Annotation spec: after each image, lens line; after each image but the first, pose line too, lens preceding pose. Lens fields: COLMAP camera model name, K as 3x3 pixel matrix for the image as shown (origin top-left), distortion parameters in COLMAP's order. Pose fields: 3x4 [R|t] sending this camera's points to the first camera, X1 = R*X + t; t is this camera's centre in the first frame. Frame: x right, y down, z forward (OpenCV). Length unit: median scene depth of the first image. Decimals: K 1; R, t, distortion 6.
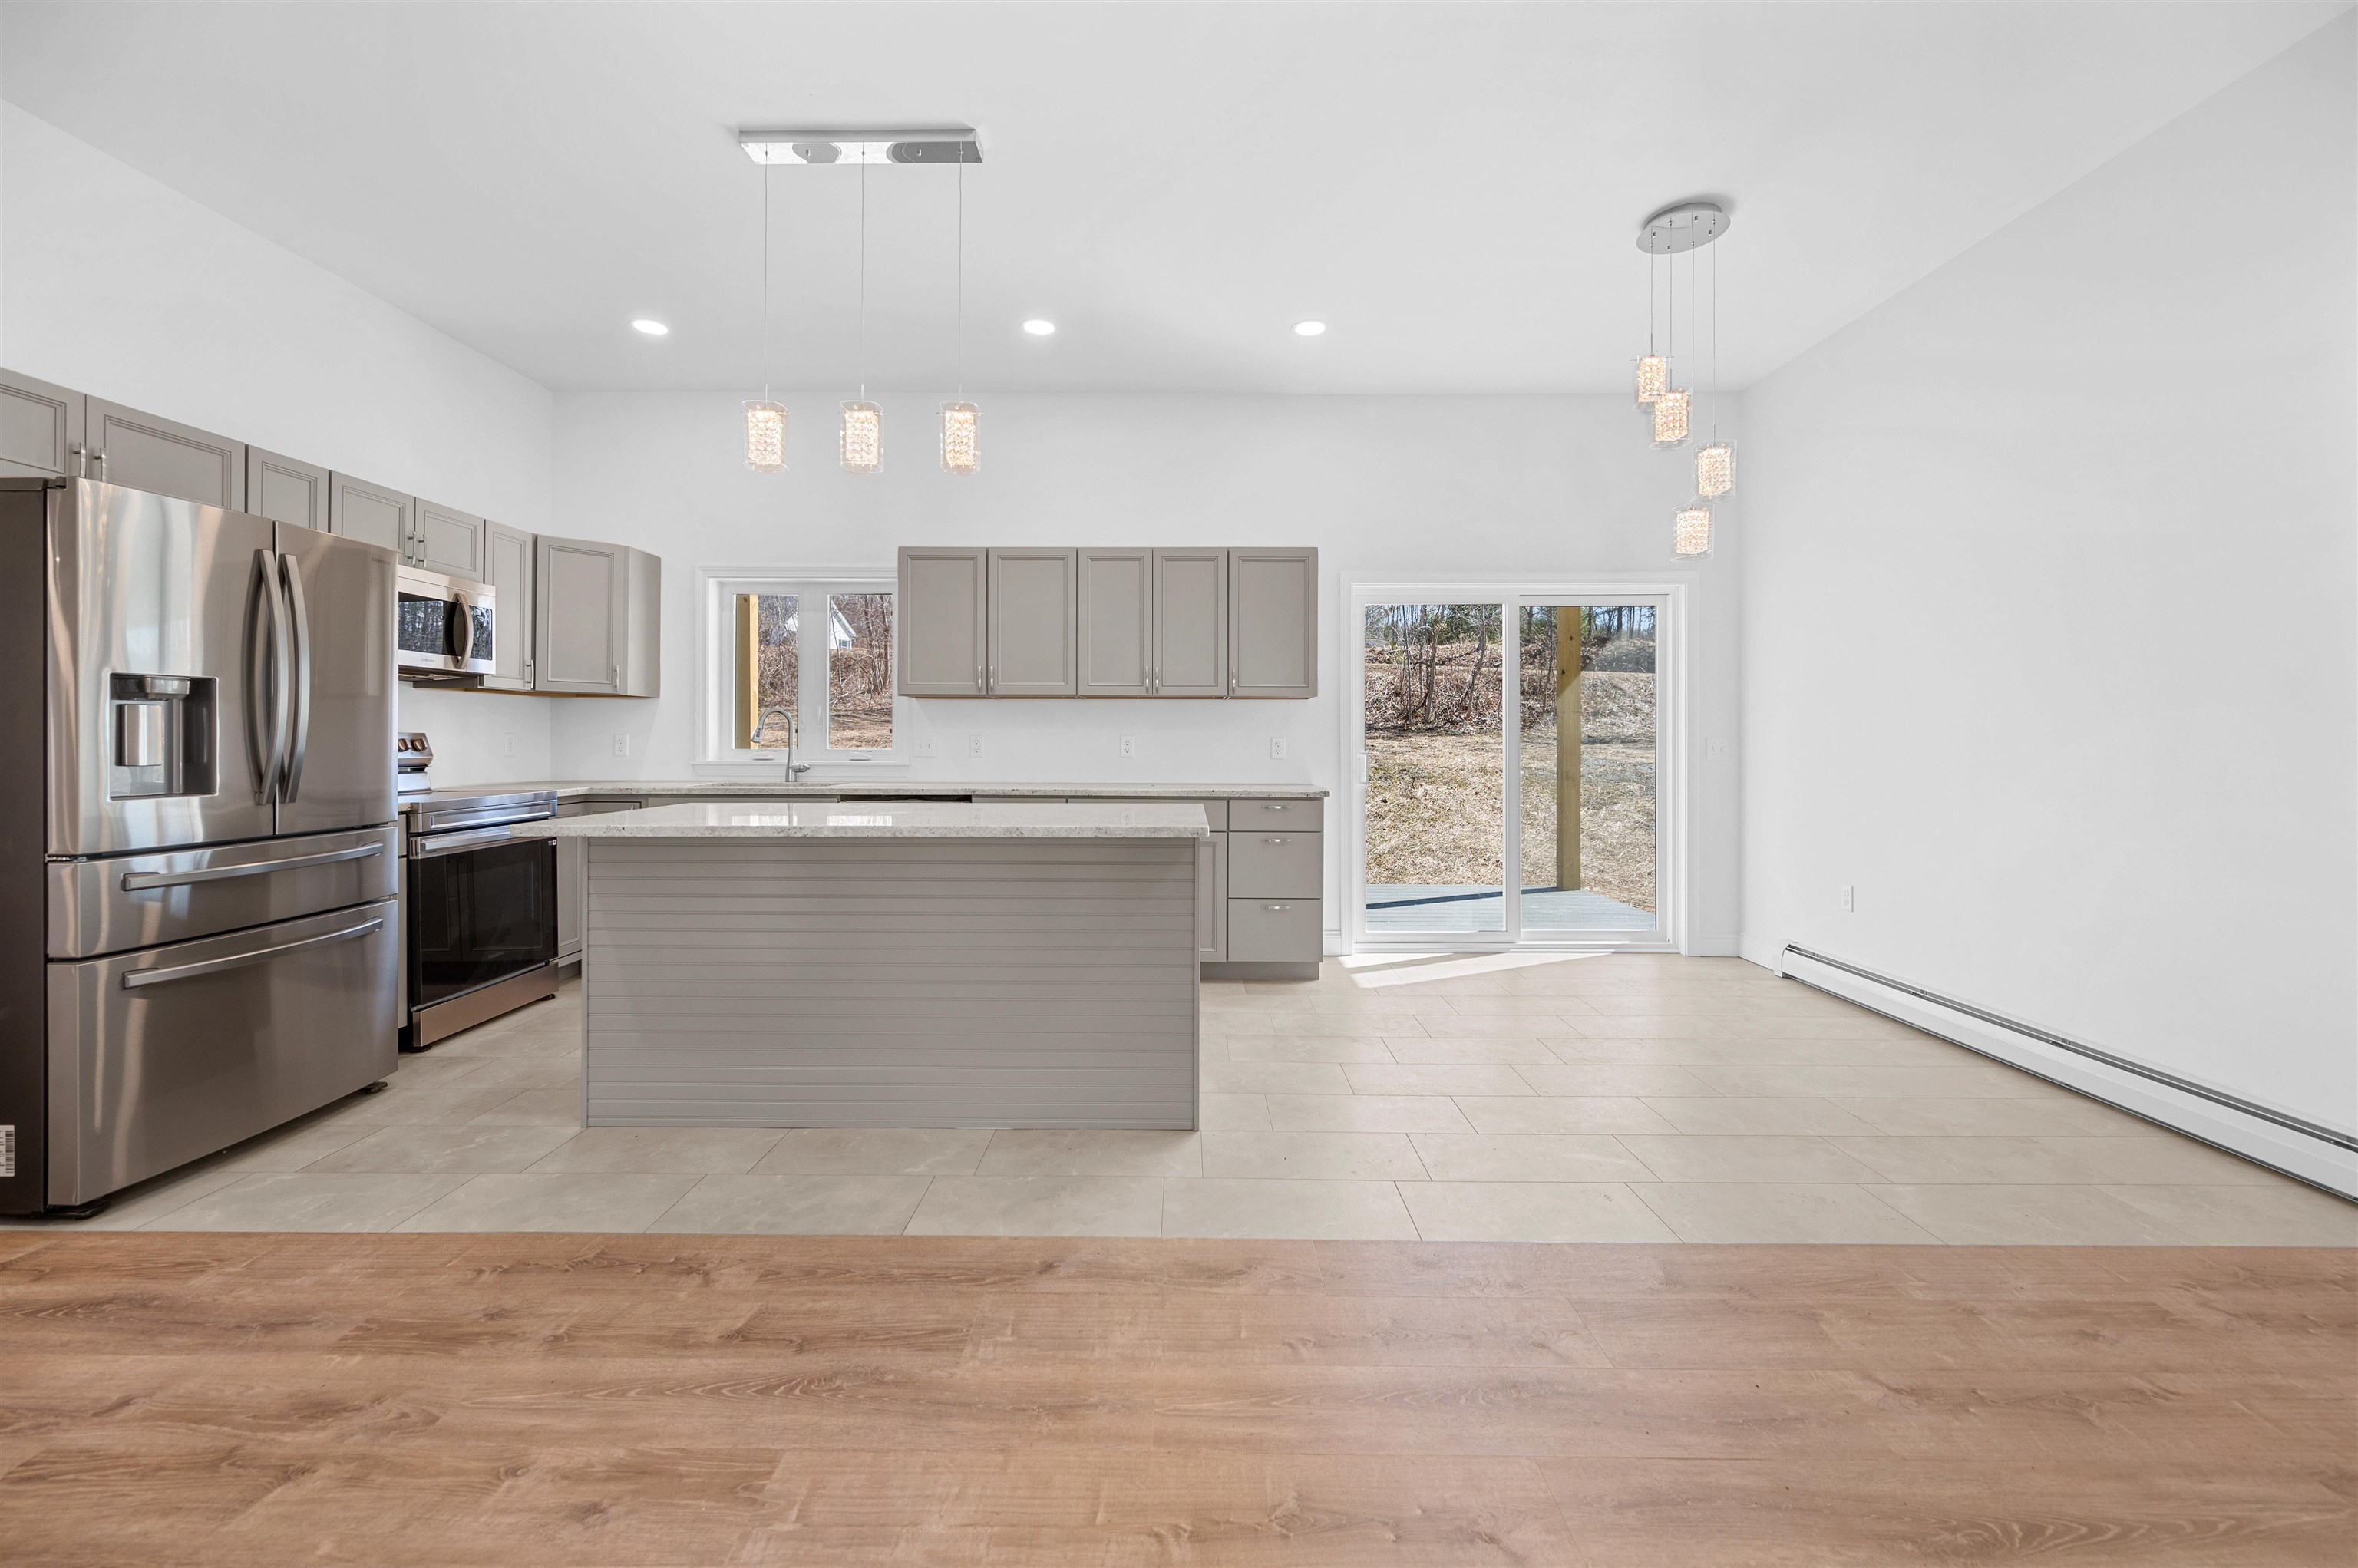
lens RADIAL K [[942.8, 0, 1165.4], [0, 942.8, 731.1], [0, 0, 1]] dist [-0.000238, 0.000177]
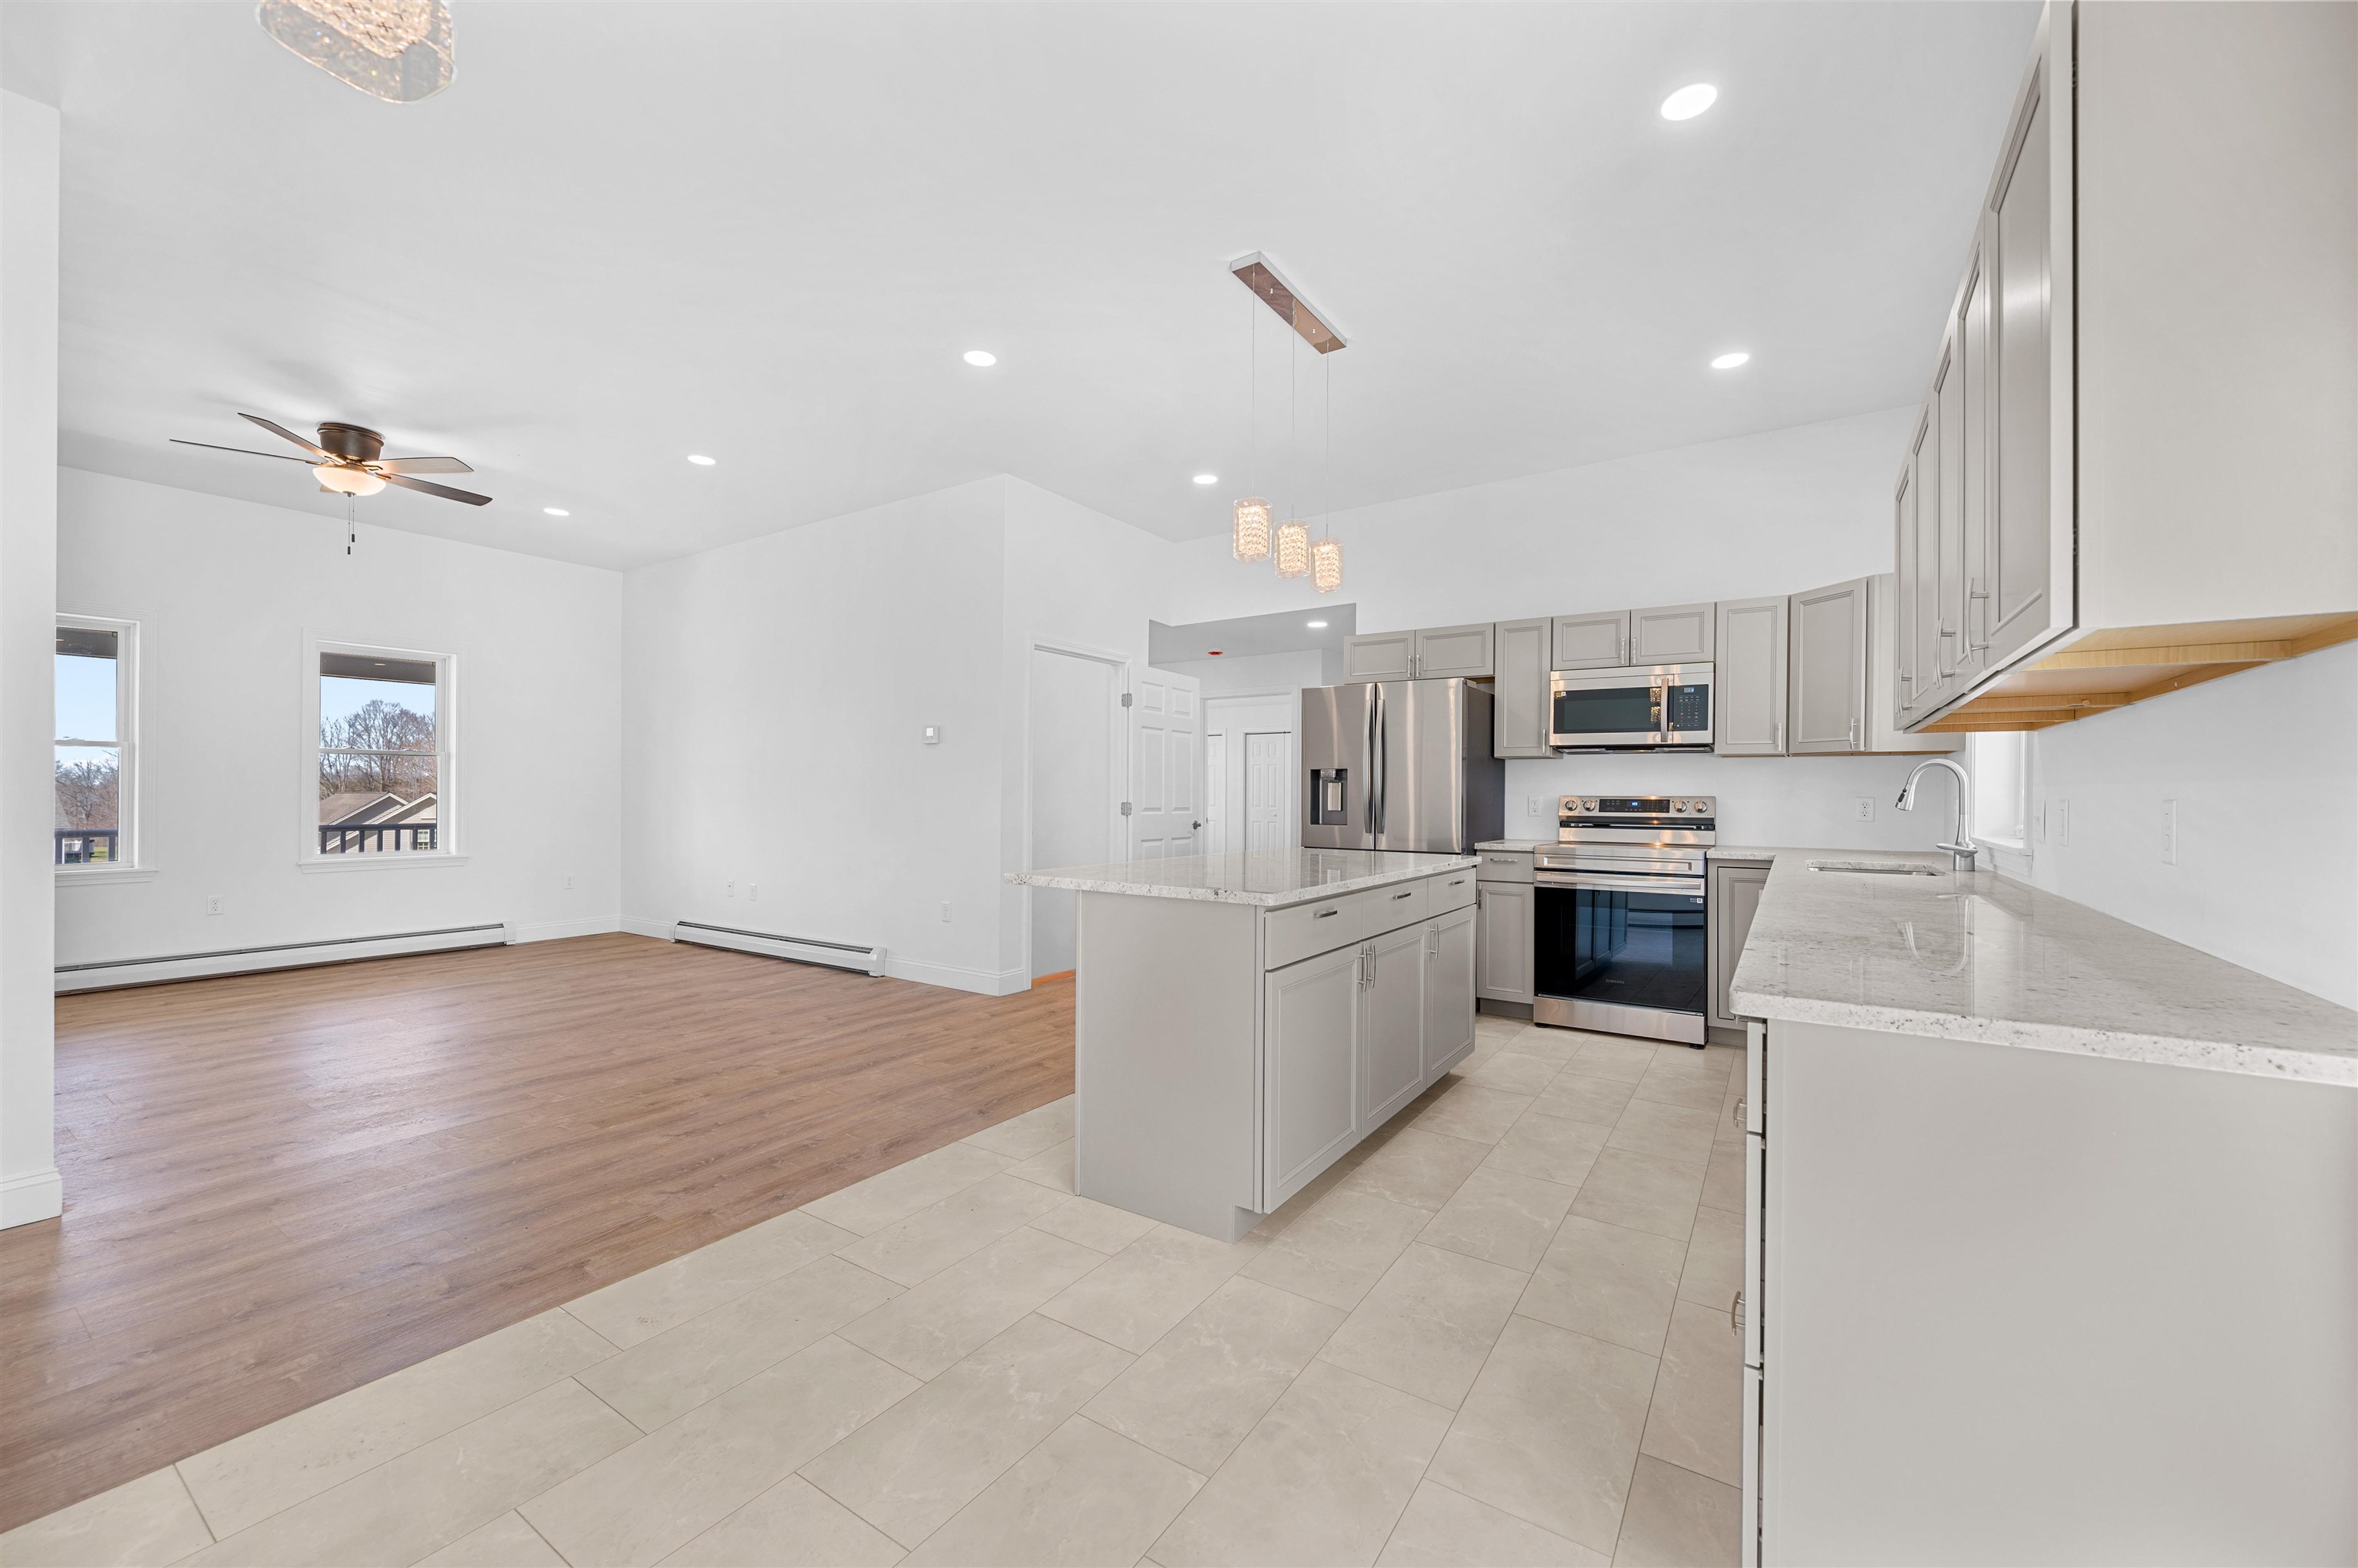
lens RADIAL K [[942.8, 0, 1207.0], [0, 942.8, 791.7], [0, 0, 1]] dist [-0.000238, 0.000177]
pose [[-0.521455, -0.005632, -0.853260, 1.176392], [-0.000329, 0.999979, -0.006400, 0.009407], [0.853279, -0.003057, -0.521446, 2.367724]]
